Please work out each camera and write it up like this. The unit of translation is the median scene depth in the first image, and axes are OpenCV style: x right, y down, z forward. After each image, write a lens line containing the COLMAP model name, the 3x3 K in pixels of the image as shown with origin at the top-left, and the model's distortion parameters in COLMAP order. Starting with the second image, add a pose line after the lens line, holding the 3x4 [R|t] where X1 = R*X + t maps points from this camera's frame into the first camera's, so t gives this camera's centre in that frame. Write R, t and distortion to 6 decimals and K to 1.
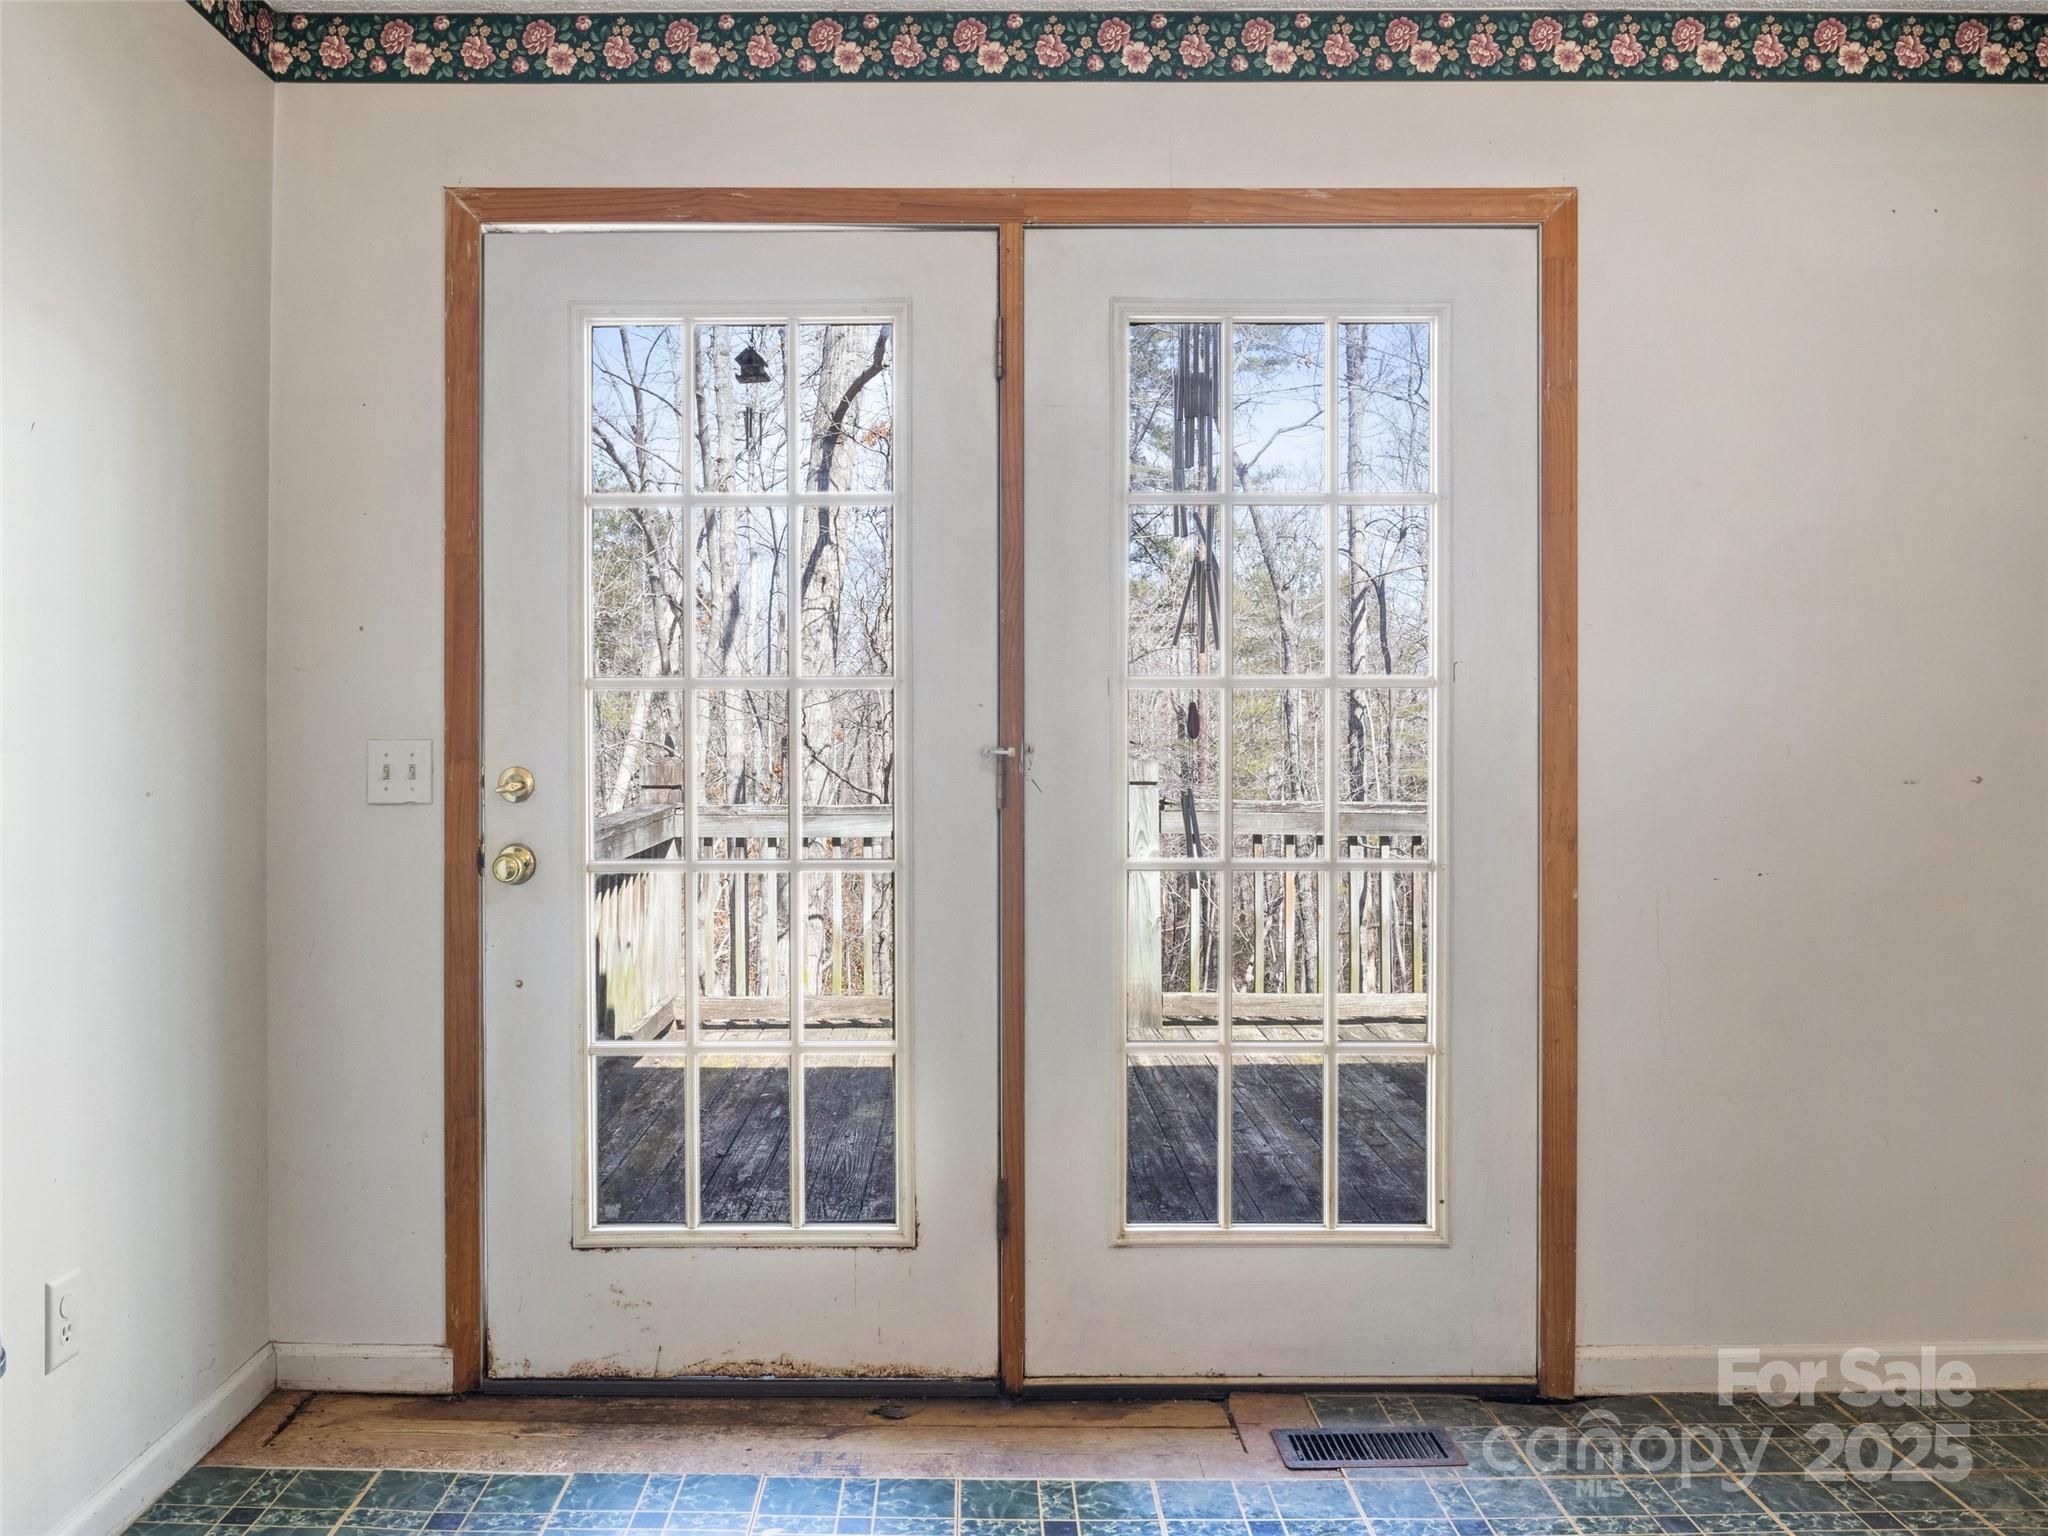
lens RADIAL K [[1715.5, 0, 1026.2], [0, 1715.5, 763.8], [0, 0, 1]] dist [-0.005269, -0.000179]
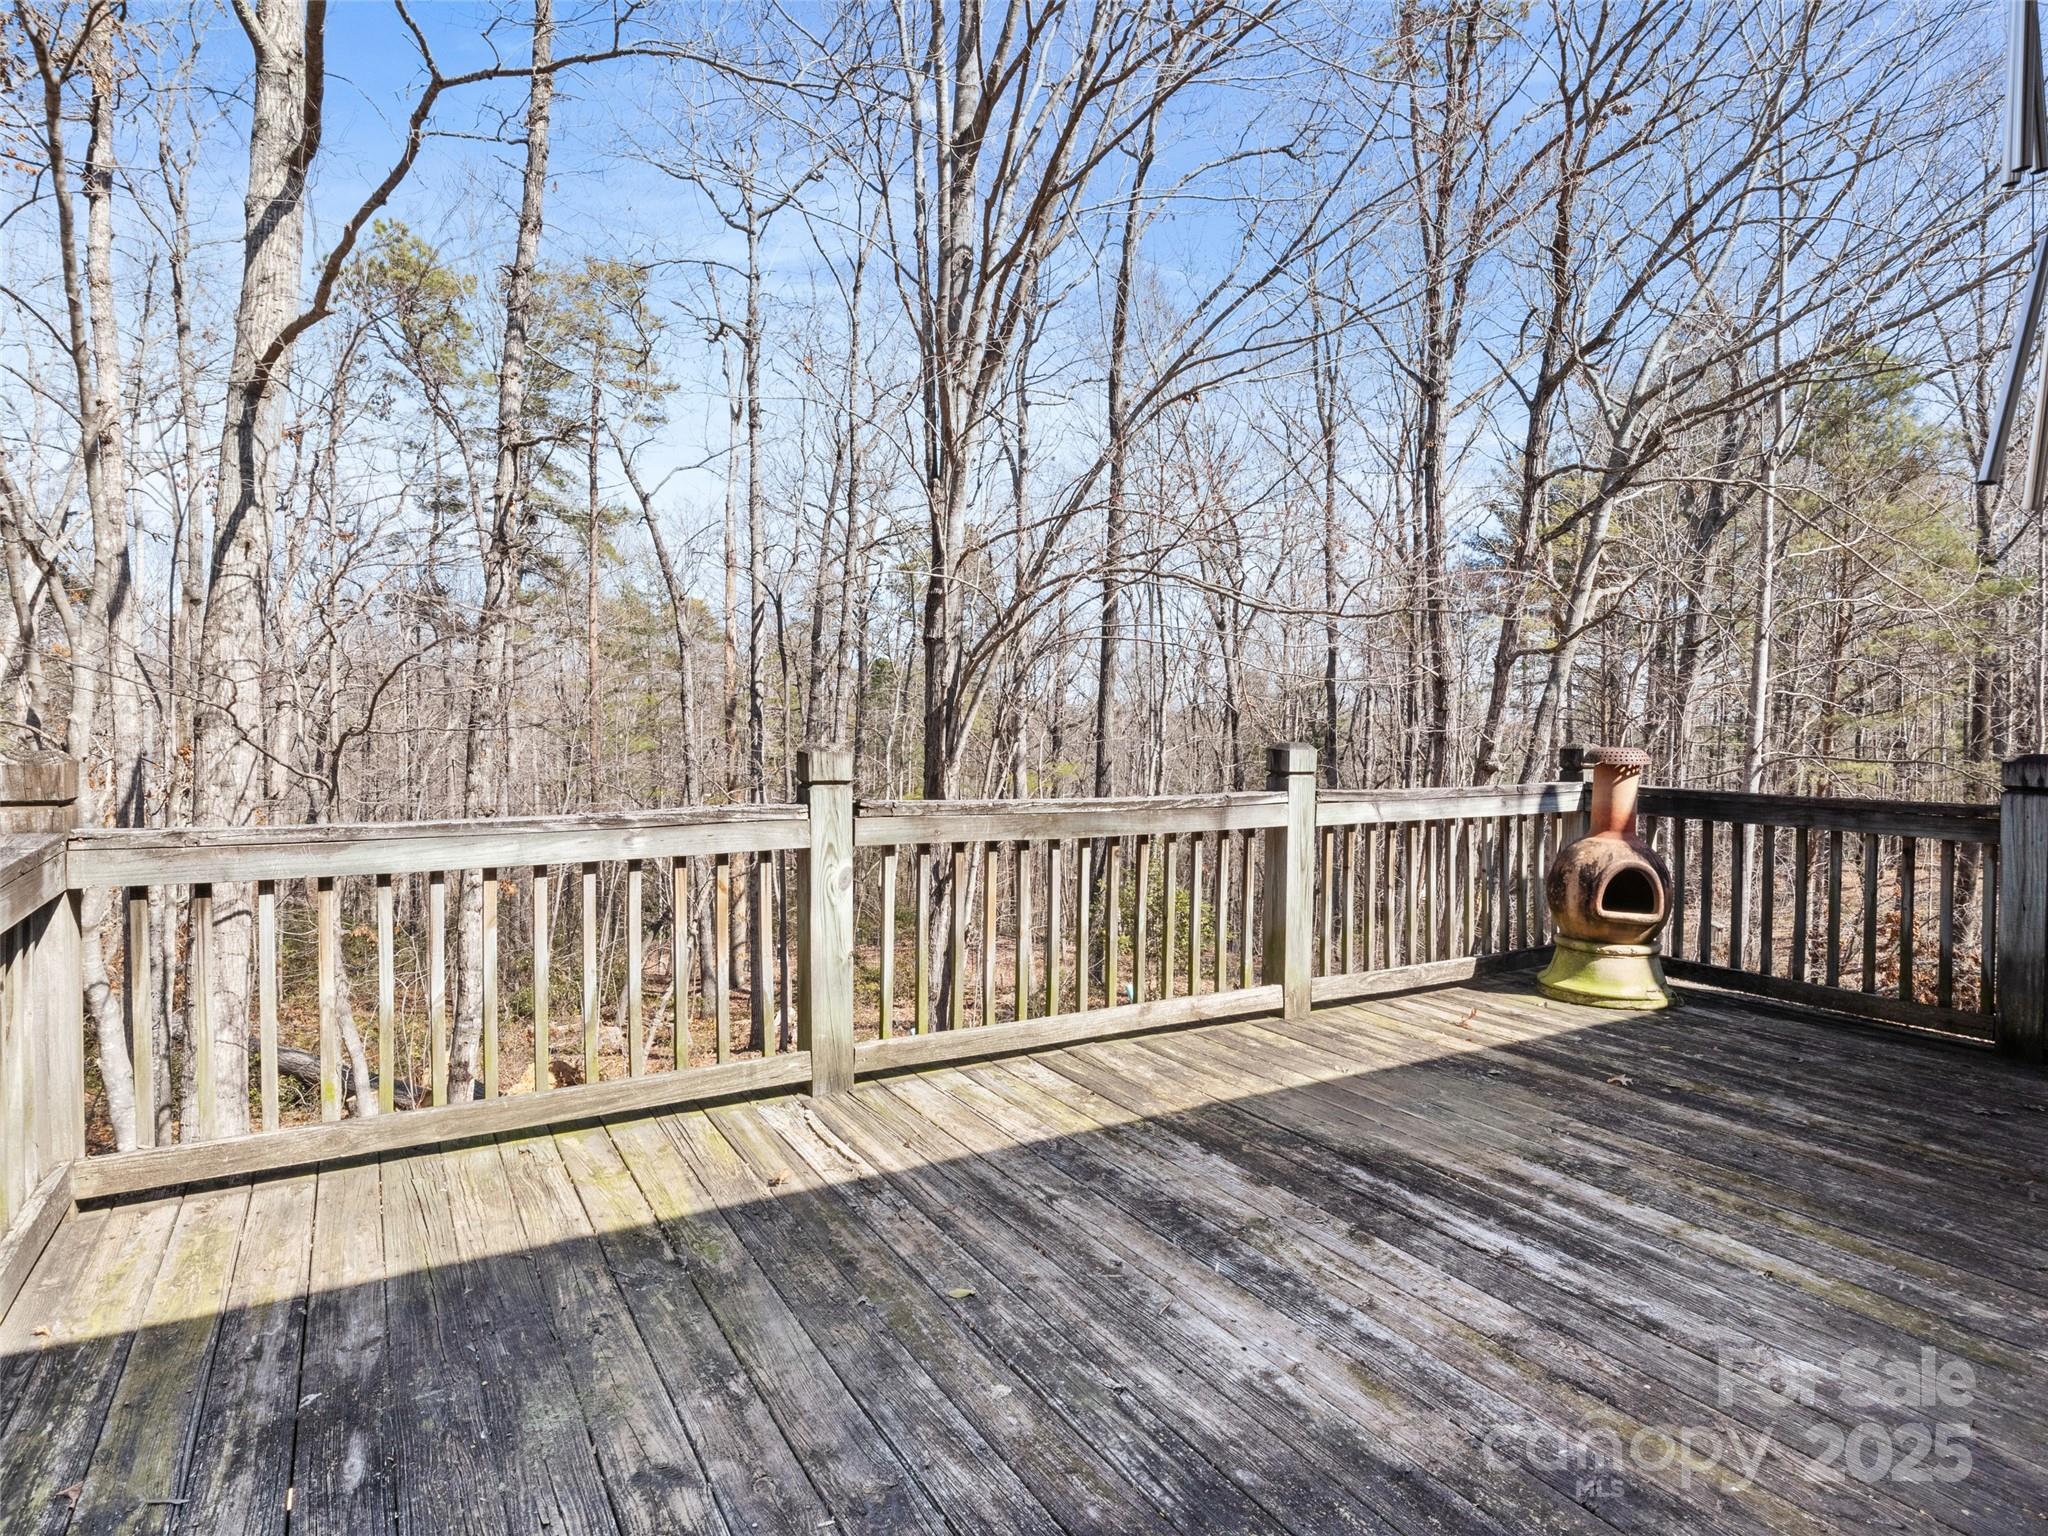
lens RADIAL K [[1125.1, 0, 1008.4], [0, 1125.1, 773.4], [0, 0, 1]] dist [-0.007268, -0.001888]
pose [[0.869712, -0.011757, 0.493419, -0.063064], [-0.003281, 0.999556, 0.029600, -0.004505], [-0.493548, -0.027362, 0.869288, 0.285224]]
